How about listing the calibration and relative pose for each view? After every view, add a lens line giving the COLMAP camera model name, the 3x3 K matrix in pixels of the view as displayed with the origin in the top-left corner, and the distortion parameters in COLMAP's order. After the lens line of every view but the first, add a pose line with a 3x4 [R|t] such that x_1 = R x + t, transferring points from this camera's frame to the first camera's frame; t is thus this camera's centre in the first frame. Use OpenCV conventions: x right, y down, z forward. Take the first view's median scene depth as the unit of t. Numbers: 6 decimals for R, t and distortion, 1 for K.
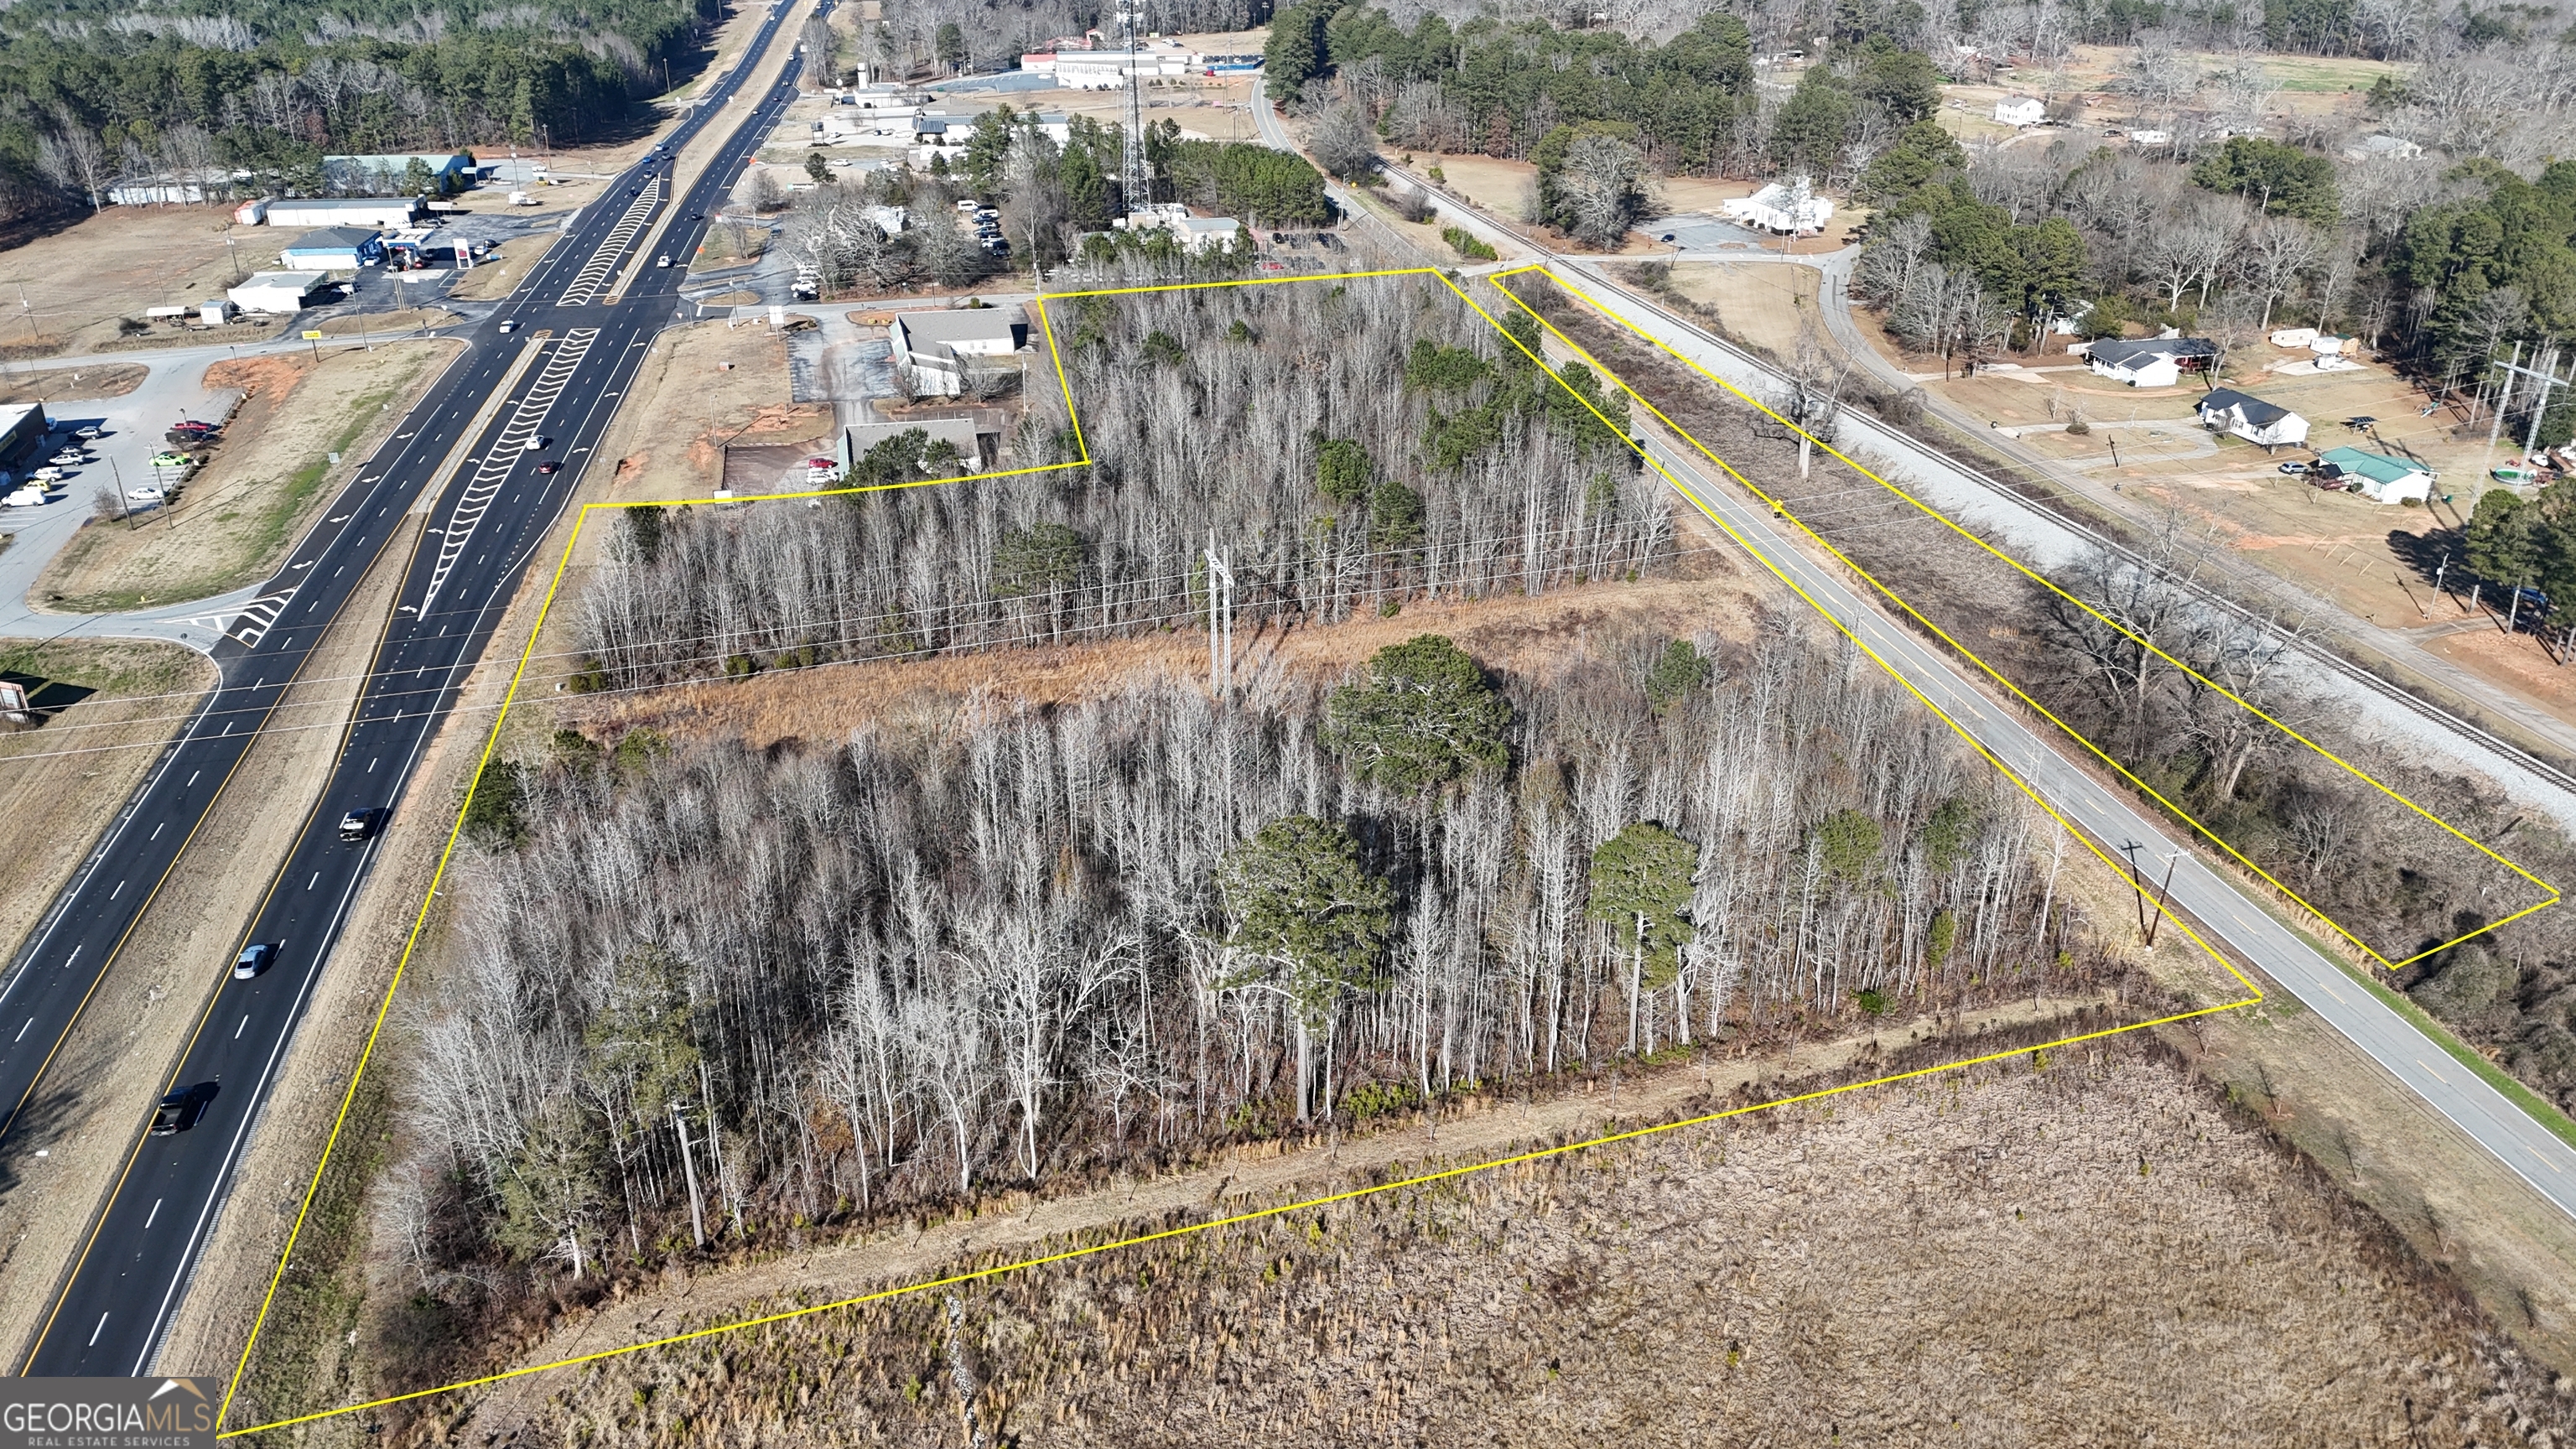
lens RADIAL K [[1920.7, 0, 1288.0], [0, 1920.7, 724.5], [0, 0, 1]] dist [0.065155, -0.059678]
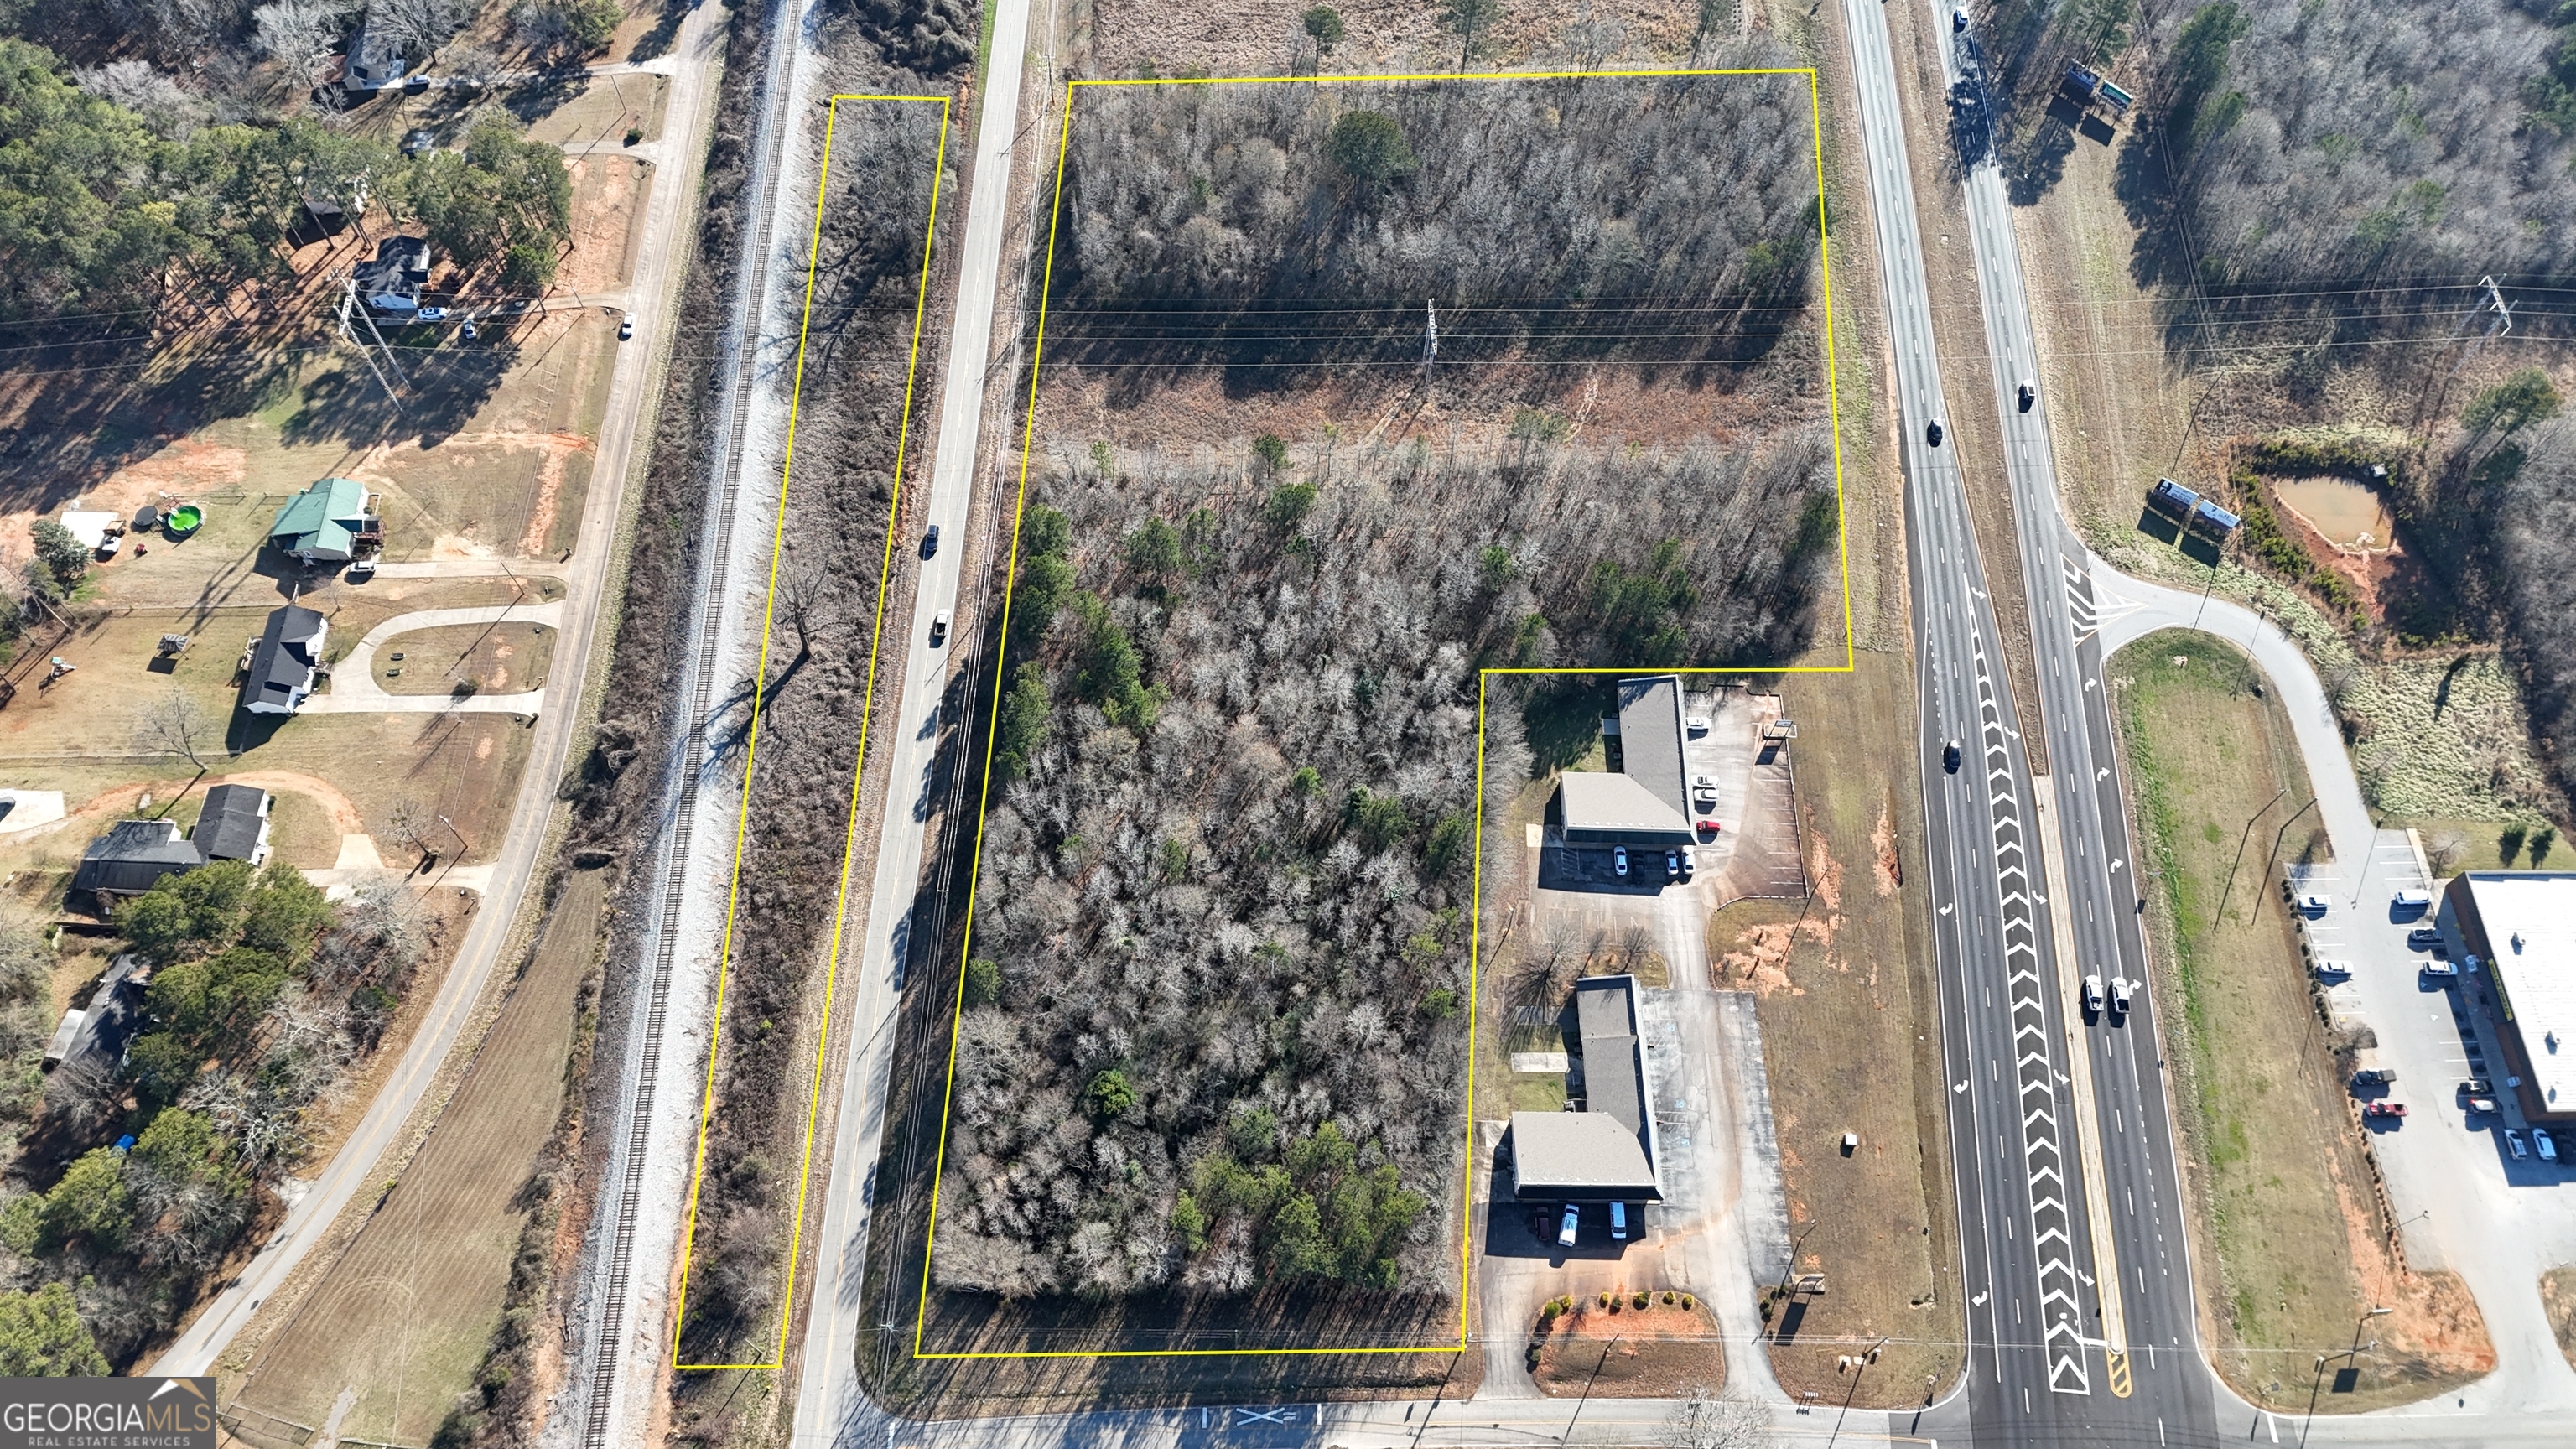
lens RADIAL K [[1920.7, 0, 1288.0], [0, 1920.7, 724.5], [0, 0, 1]] dist [0.065155, -0.059678]
pose [[-0.969028, -0.229150, 0.092058, -0.103664], [0.076328, 0.076606, 0.994136, -1.203783], [-0.234859, 0.970372, -0.056743, 1.060705]]
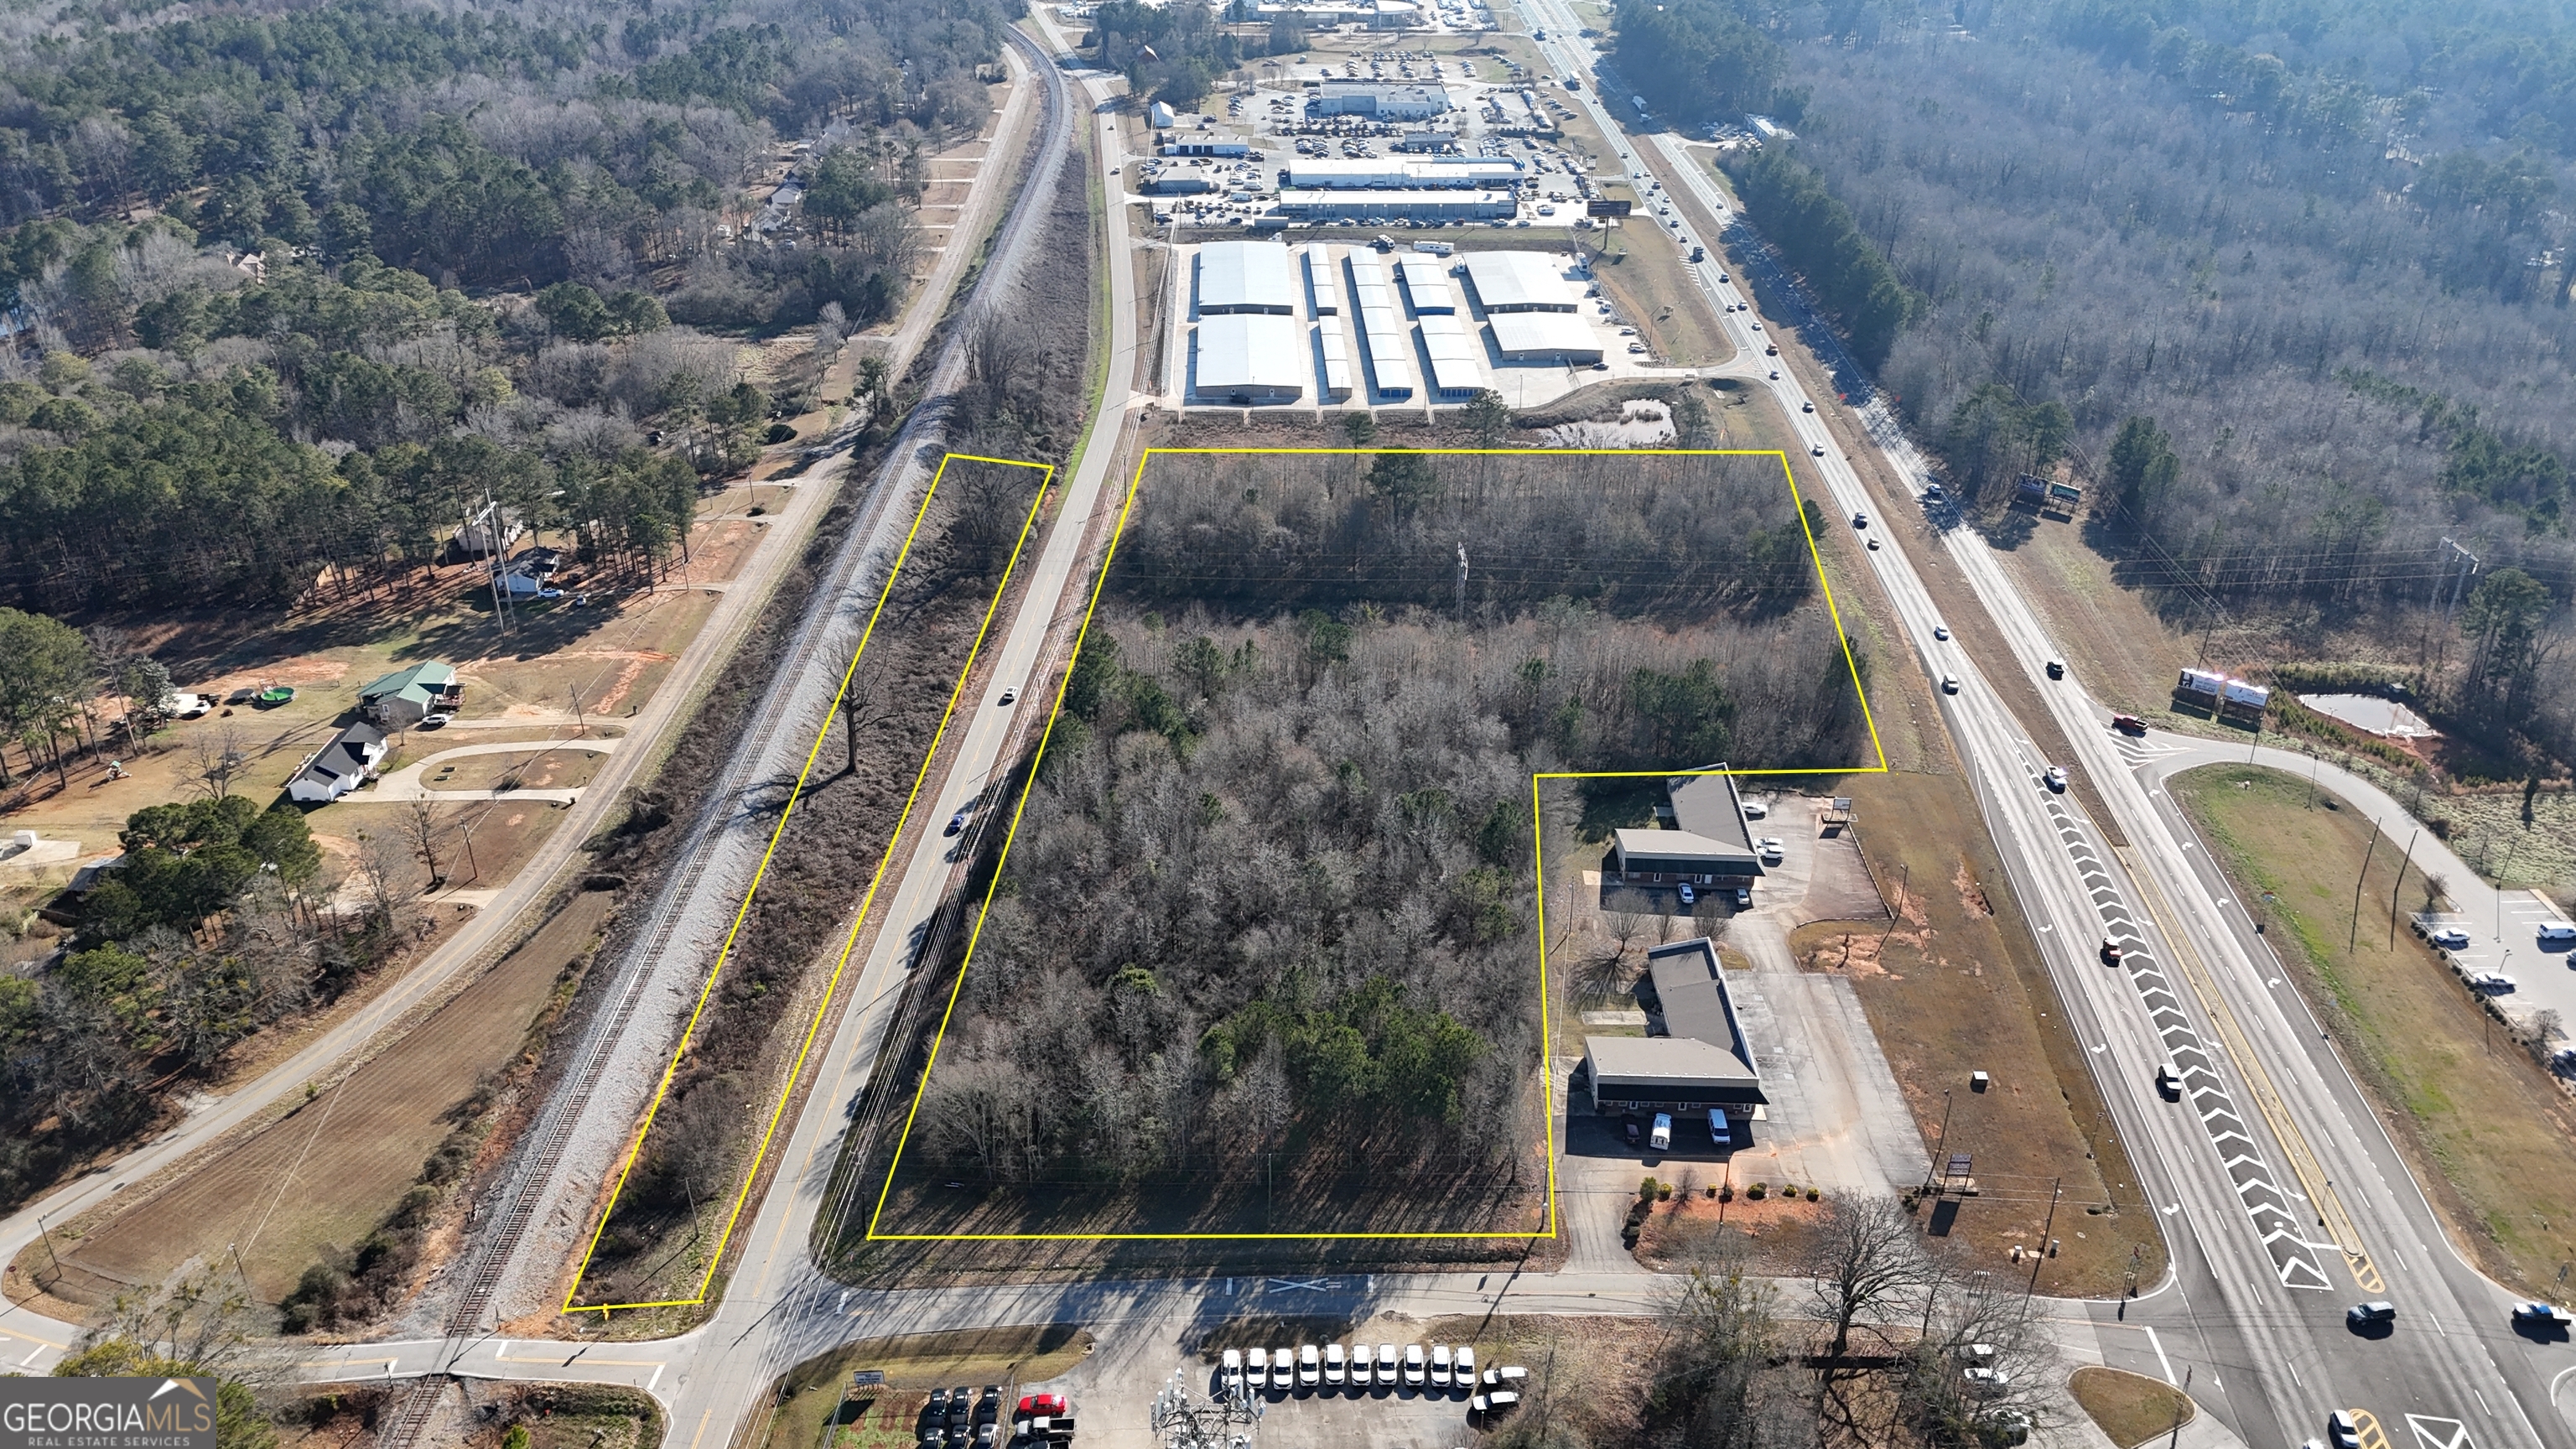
lens RADIAL K [[1920.7, 0, 1288.0], [0, 1920.7, 724.5], [0, 0, 1]] dist [0.065155, -0.059678]
pose [[-0.964366, -0.133507, 0.228417, -0.216767], [0.098256, 0.620877, 0.777726, -0.982316], [-0.245651, 0.772456, -0.585635, 1.591107]]
